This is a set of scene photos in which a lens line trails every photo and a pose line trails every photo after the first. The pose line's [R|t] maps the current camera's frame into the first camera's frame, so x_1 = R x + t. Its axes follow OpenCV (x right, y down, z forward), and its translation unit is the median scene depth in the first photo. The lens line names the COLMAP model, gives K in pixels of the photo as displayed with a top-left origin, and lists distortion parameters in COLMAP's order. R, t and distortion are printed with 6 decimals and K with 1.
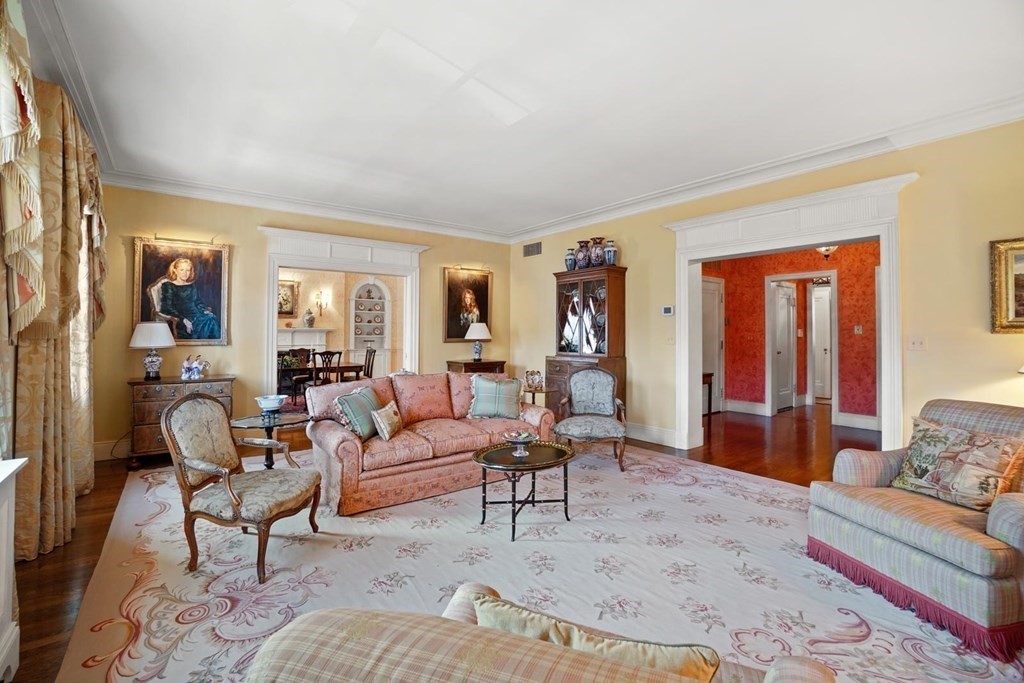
lens RADIAL K [[465.0, 0, 498.1], [0, 465.0, 333.8], [0, 0, 1]] dist [-0.065612, 0.022893]
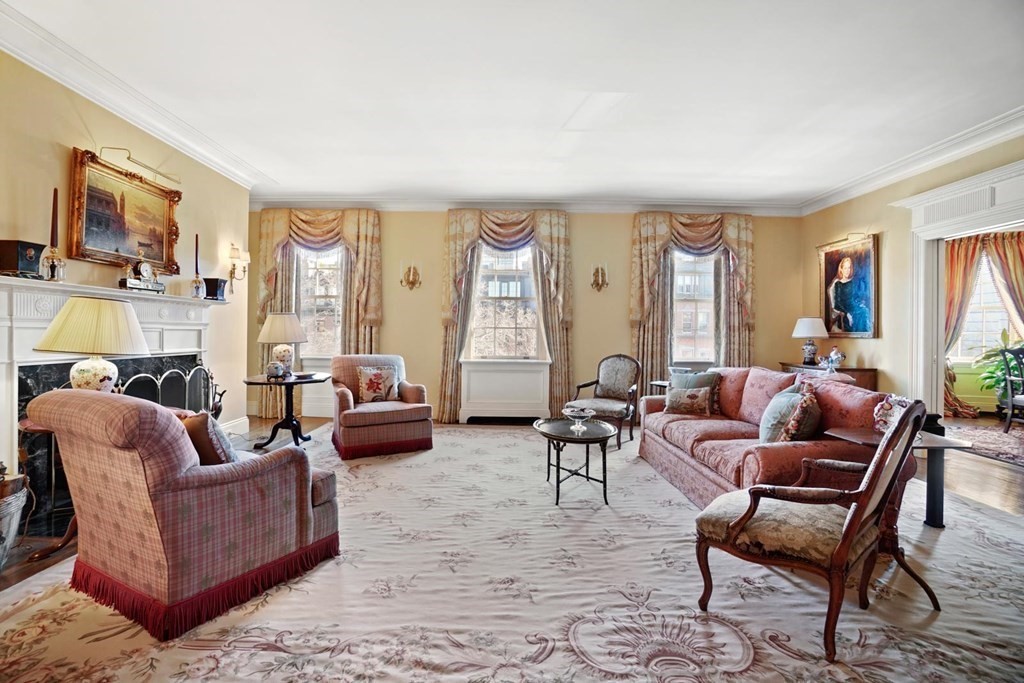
lens RADIAL K [[465.0, 0, 498.1], [0, 465.0, 333.8], [0, 0, 1]] dist [-0.065612, 0.022893]
pose [[-0.603656, -0.008970, -0.797195, 0.363696], [-0.014768, 0.999891, -0.000067, 0.015670], [0.797108, 0.011732, -0.603723, 0.536033]]
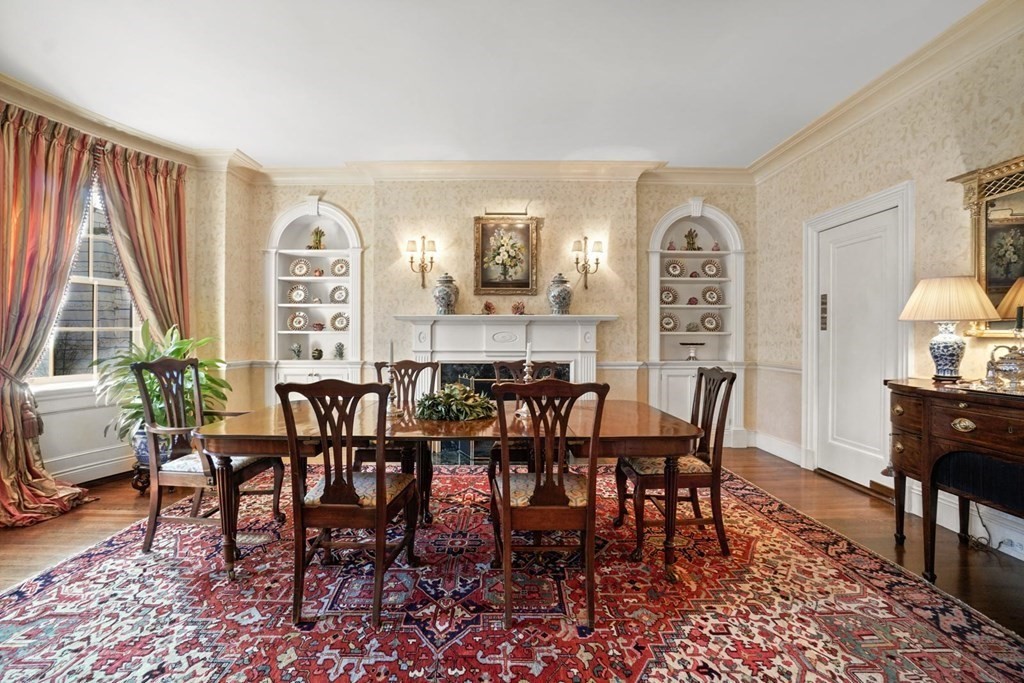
lens RADIAL K [[471.2, 0, 499.9], [0, 471.2, 335.3], [0, 0, 1]] dist [-0.067145, 0.024097]
pose [[0.807680, -0.004870, -0.589601, -0.193664], [0.000540, 0.999972, -0.007520, 0.012599], [0.589621, 0.005755, 0.807660, 0.623873]]
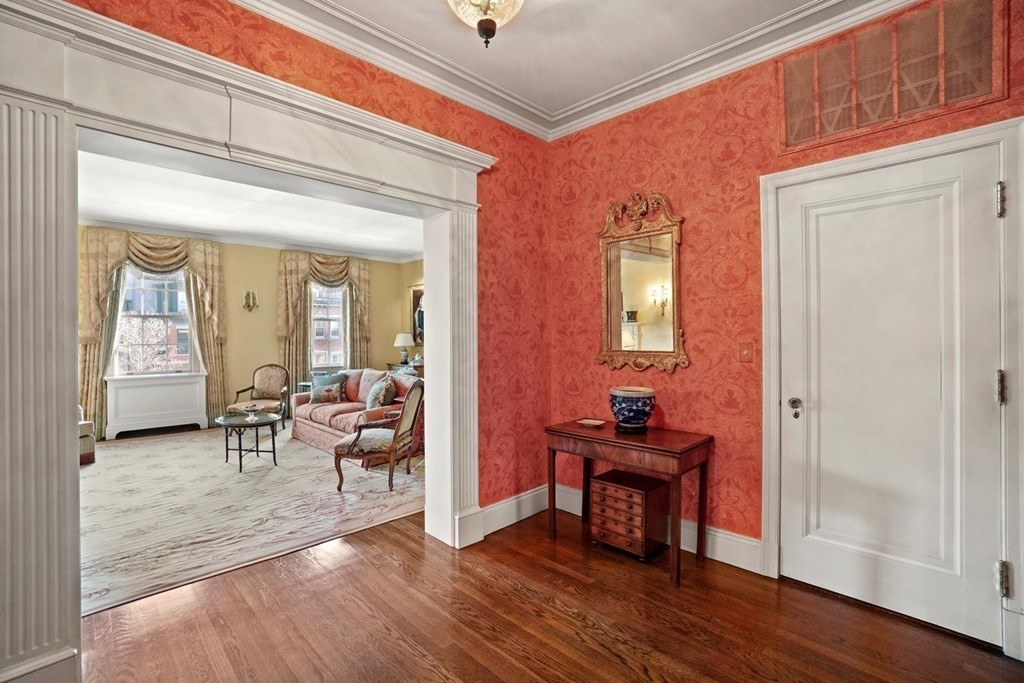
lens RADIAL K [[465.0, 0, 498.1], [0, 465.0, 333.8], [0, 0, 1]] dist [-0.065612, 0.022893]
pose [[0.110336, -0.010283, -0.993841, 0.586689], [0.006301, 0.999934, -0.009646, -0.000697], [0.993874, -0.005198, 0.110394, 0.589057]]
